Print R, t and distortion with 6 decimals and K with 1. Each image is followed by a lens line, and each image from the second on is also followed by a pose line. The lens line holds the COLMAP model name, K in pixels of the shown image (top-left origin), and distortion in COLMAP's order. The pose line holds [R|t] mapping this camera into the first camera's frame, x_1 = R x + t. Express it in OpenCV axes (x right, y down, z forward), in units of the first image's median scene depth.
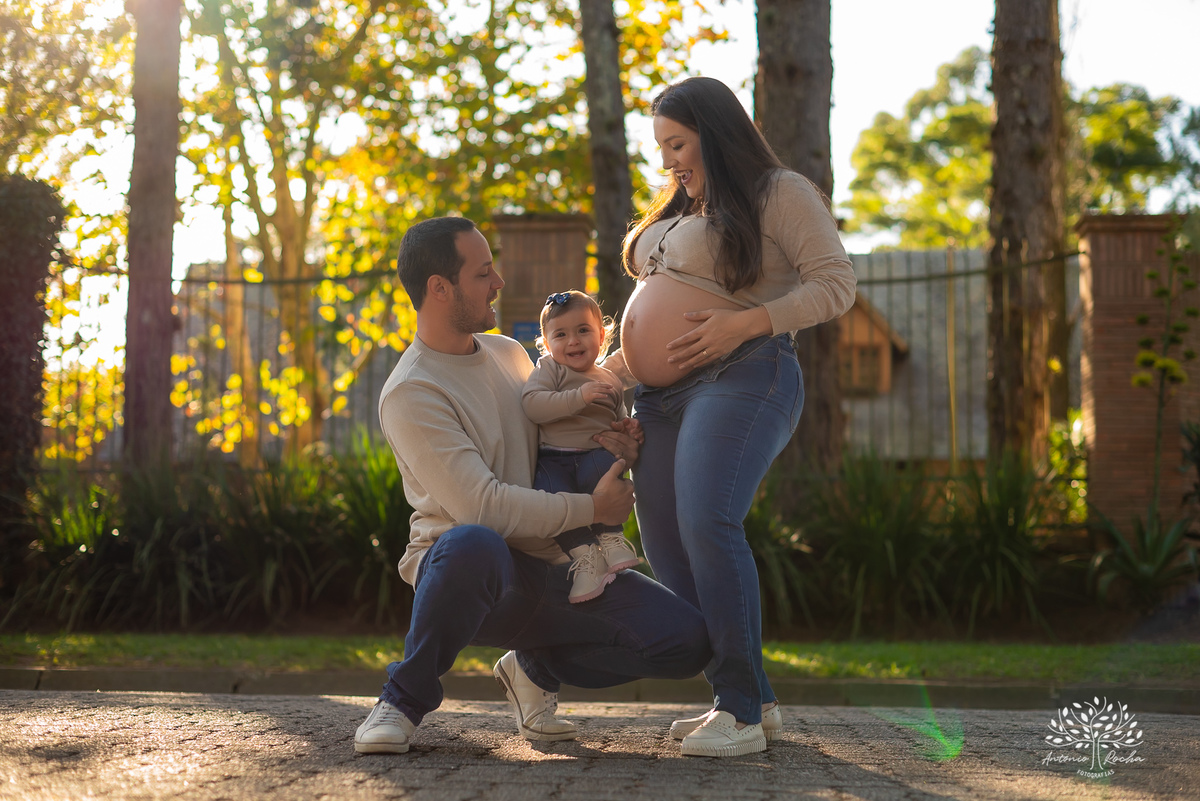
lens RADIAL K [[1685.0, 0, 600.0], [0, 1685.0, 400.5], [0, 0, 1]] dist [0.015518, 0.031098]
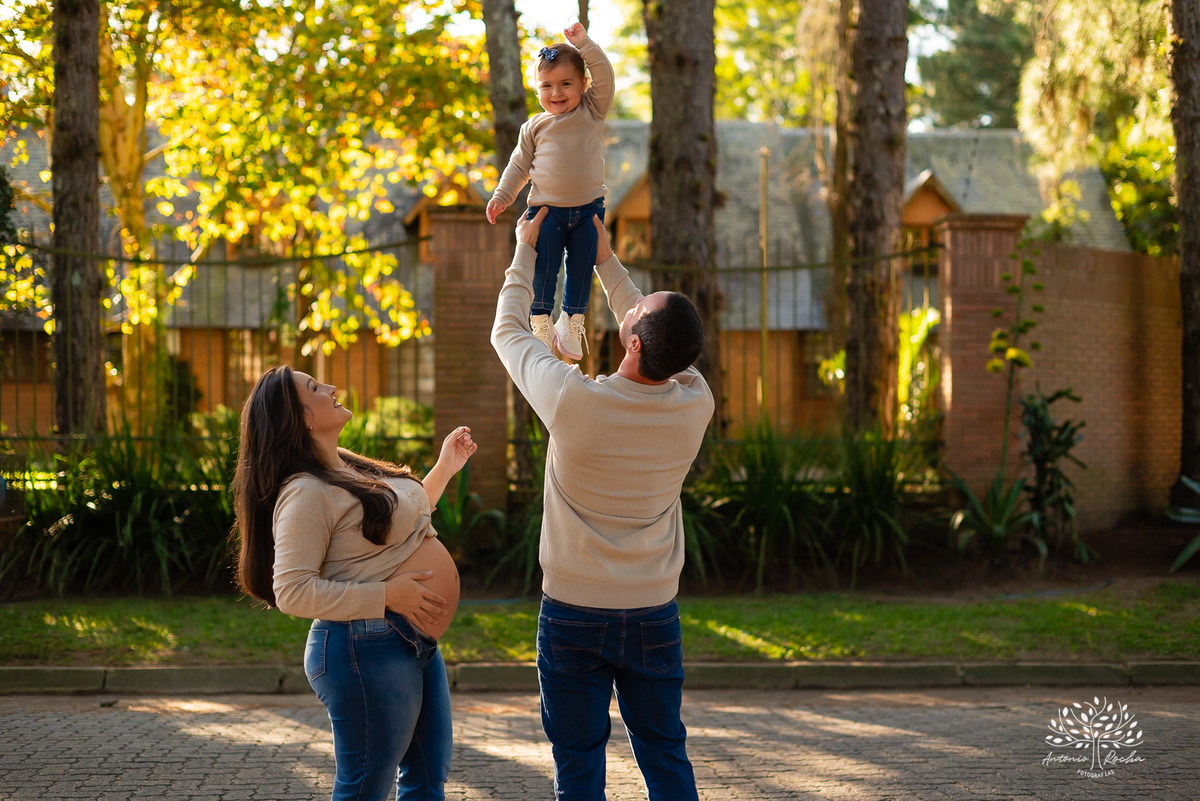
lens RADIAL K [[1665.5, 0, 594.7], [0, 1665.5, 402.4], [0, 0, 1]] dist [-0.003762, -0.028161]
pose [[0.989888, -0.008402, 0.141599, -0.099195], [-0.006527, 0.994489, 0.104638, -0.087672], [-0.141698, -0.104504, 0.984378, -0.087652]]
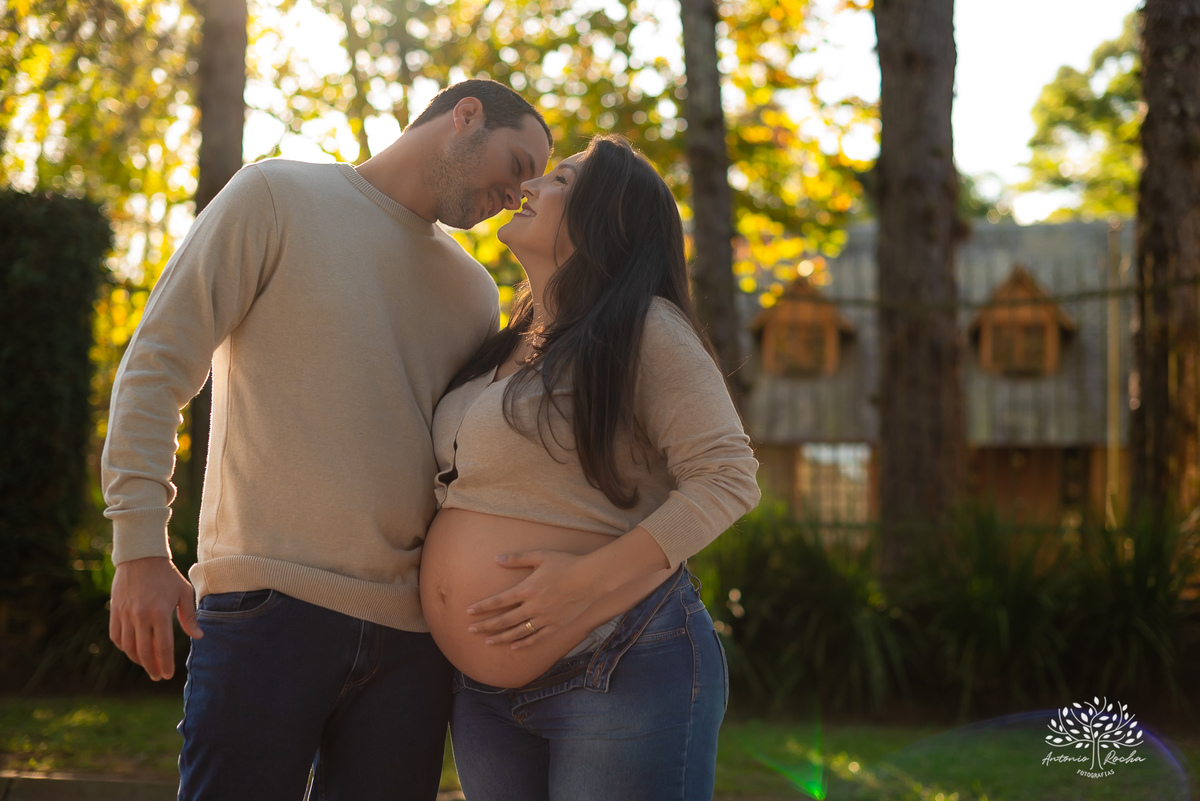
lens RADIAL K [[1685.0, 0, 600.0], [0, 1685.0, 400.5], [0, 0, 1]] dist [0.015518, 0.031098]
pose [[0.994671, 0.002319, -0.103076, 0.043908], [0.000144, 0.999715, 0.023876, -0.036764], [0.103102, -0.023763, 0.994387, 0.094061]]
